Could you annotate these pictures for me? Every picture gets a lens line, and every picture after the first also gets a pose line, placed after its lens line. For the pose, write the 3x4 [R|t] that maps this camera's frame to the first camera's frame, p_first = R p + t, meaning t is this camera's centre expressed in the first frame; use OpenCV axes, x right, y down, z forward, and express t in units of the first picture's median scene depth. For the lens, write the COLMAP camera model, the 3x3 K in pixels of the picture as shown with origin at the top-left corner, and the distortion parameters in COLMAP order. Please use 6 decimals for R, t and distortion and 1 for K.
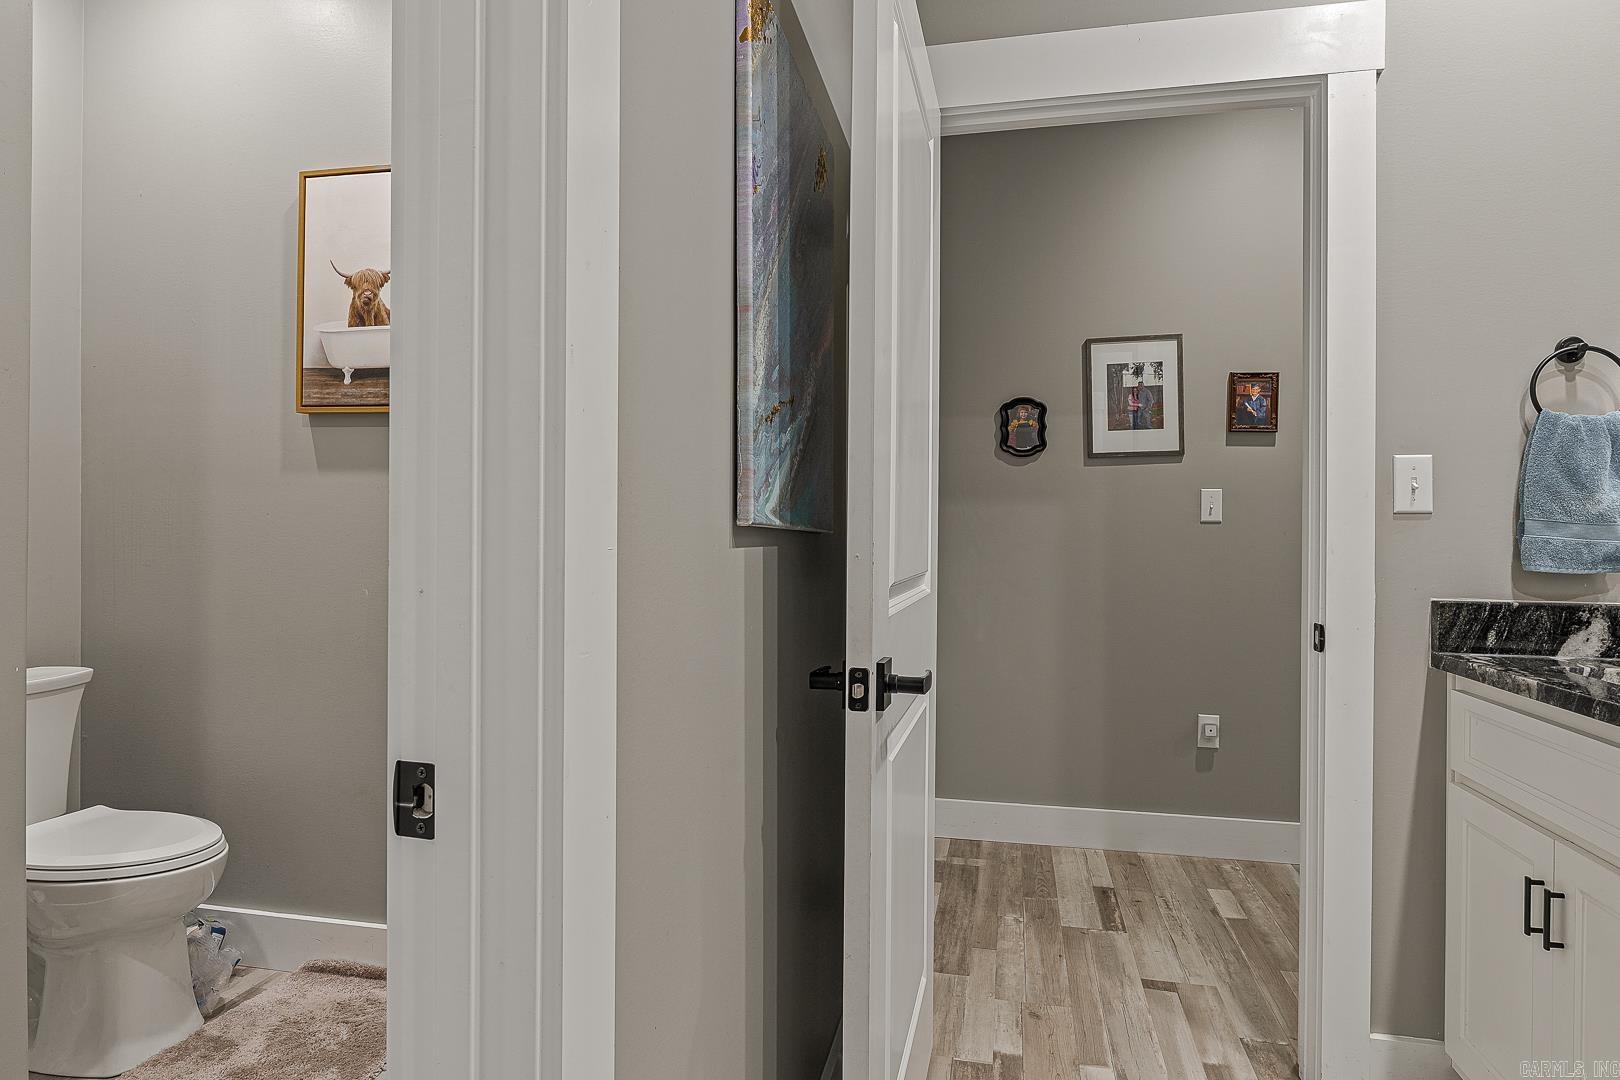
lens RADIAL K [[932.2, 0, 812.4], [0, 932.2, 532.9], [0, 0, 1]] dist [-0.000969, -0.003001]
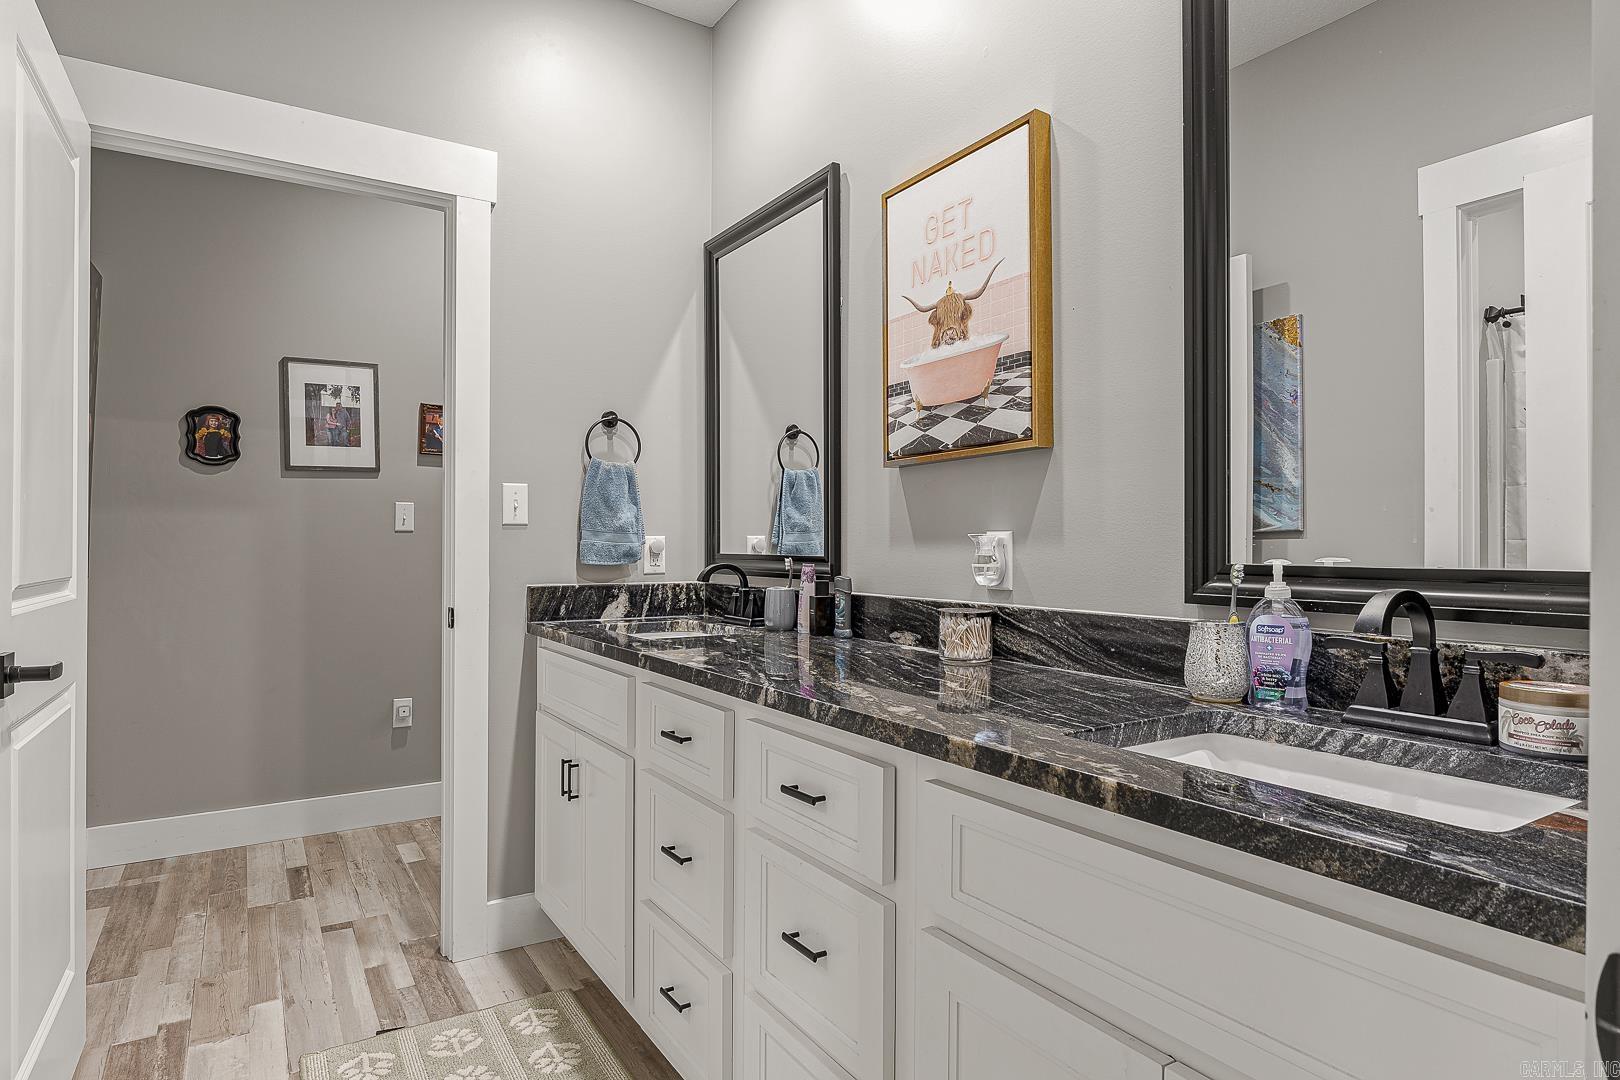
lens RADIAL K [[932.2, 0, 847.5], [0, 932.2, 543.2], [0, 0, 1]] dist [-0.000969, -0.003001]
pose [[0.709235, -0.005668, 0.704949, 0.006320], [0.005299, 0.999982, 0.002708, 0.004751], [-0.704952, 0.001815, 0.709253, -0.317391]]
